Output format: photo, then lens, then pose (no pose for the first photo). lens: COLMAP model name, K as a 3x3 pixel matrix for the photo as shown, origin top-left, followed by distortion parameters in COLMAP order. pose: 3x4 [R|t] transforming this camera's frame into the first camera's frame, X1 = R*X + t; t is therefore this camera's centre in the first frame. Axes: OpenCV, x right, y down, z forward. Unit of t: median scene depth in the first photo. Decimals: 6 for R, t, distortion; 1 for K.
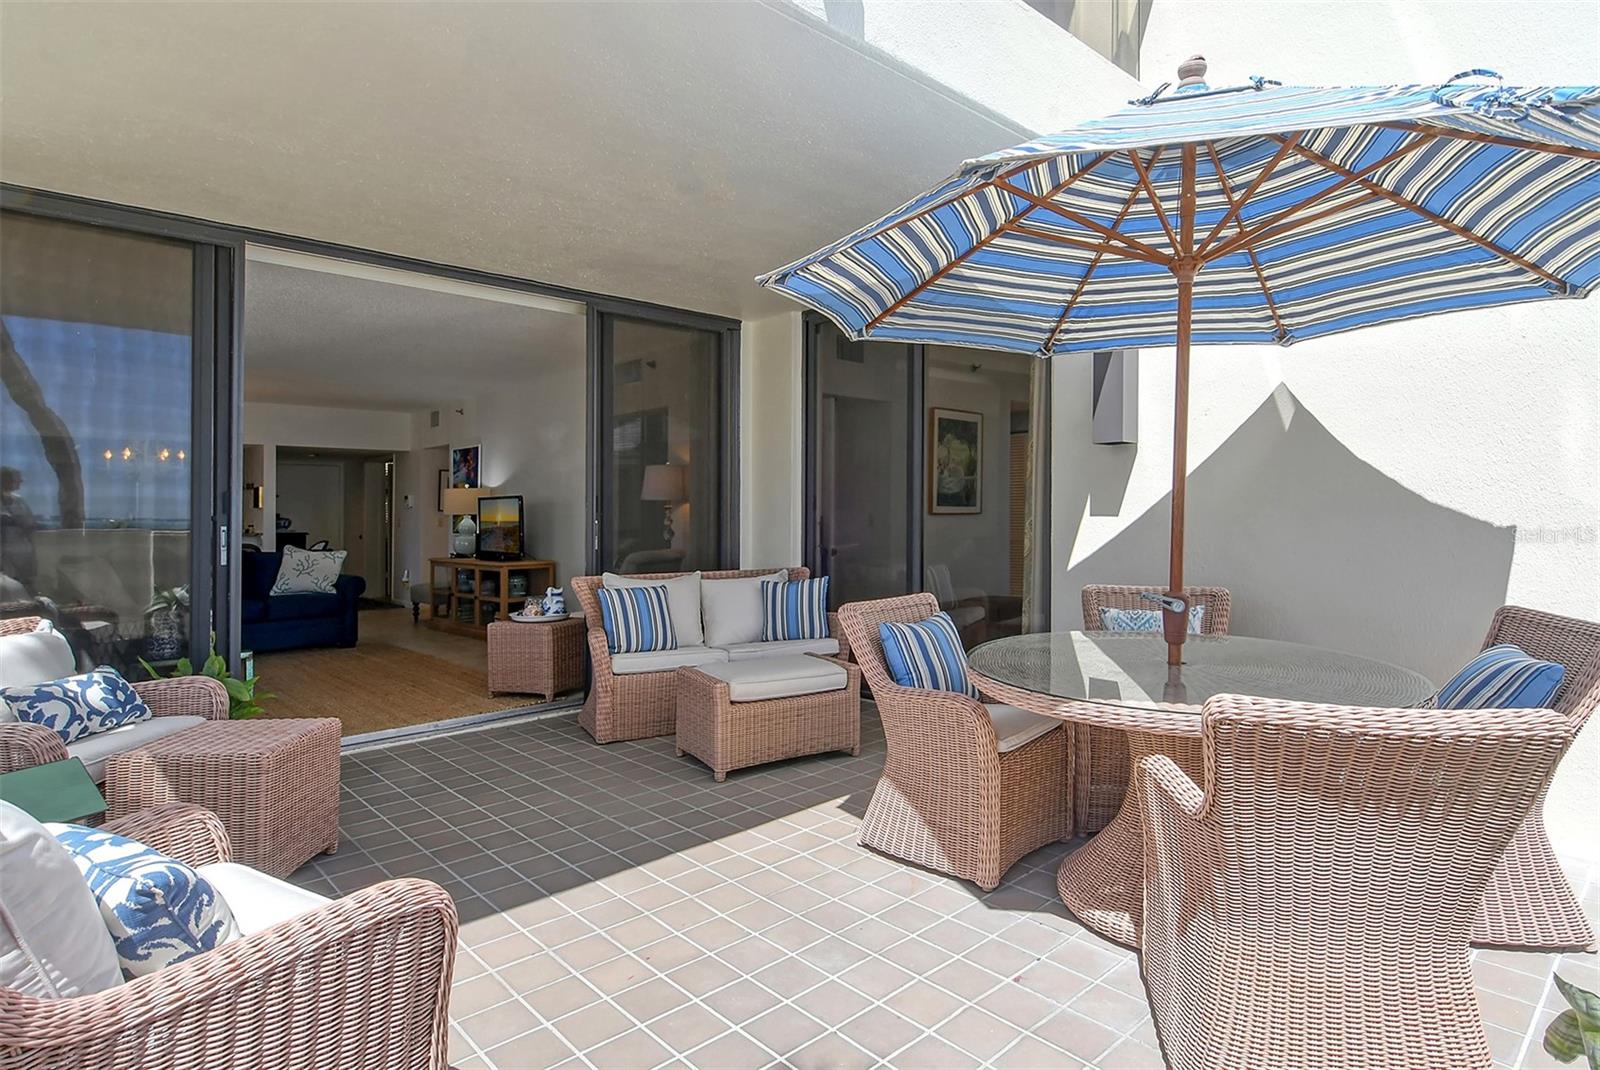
lens RADIAL K [[861.0, 0, 805.3], [0, 861.0, 500.1], [0, 0, 1]] dist [0.054479, -0.000612]
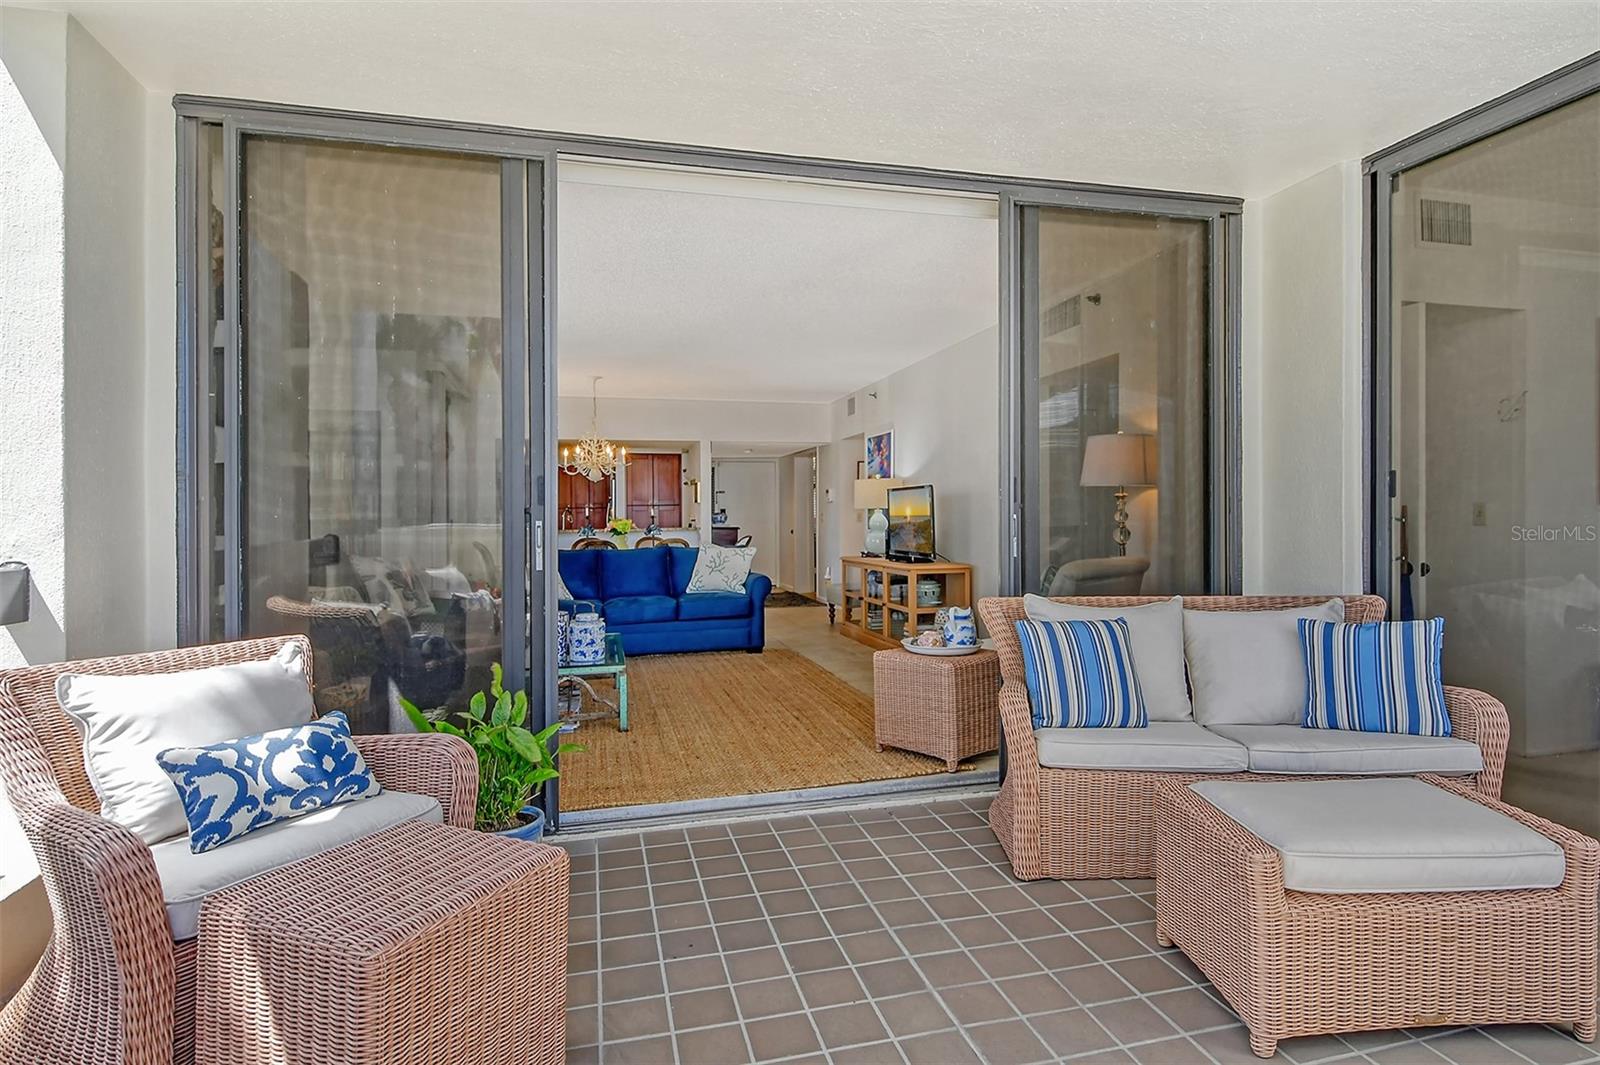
lens RADIAL K [[845.7, 0, 810.0], [0, 845.7, 504.9], [0, 0, 1]] dist [-0.002008, -0.001900]
pose [[0.881128, -0.005604, -0.472844, -0.072794], [0.010440, 0.999917, 0.007605, 0.009813], [0.472762, -0.011638, 0.881113, 0.353879]]
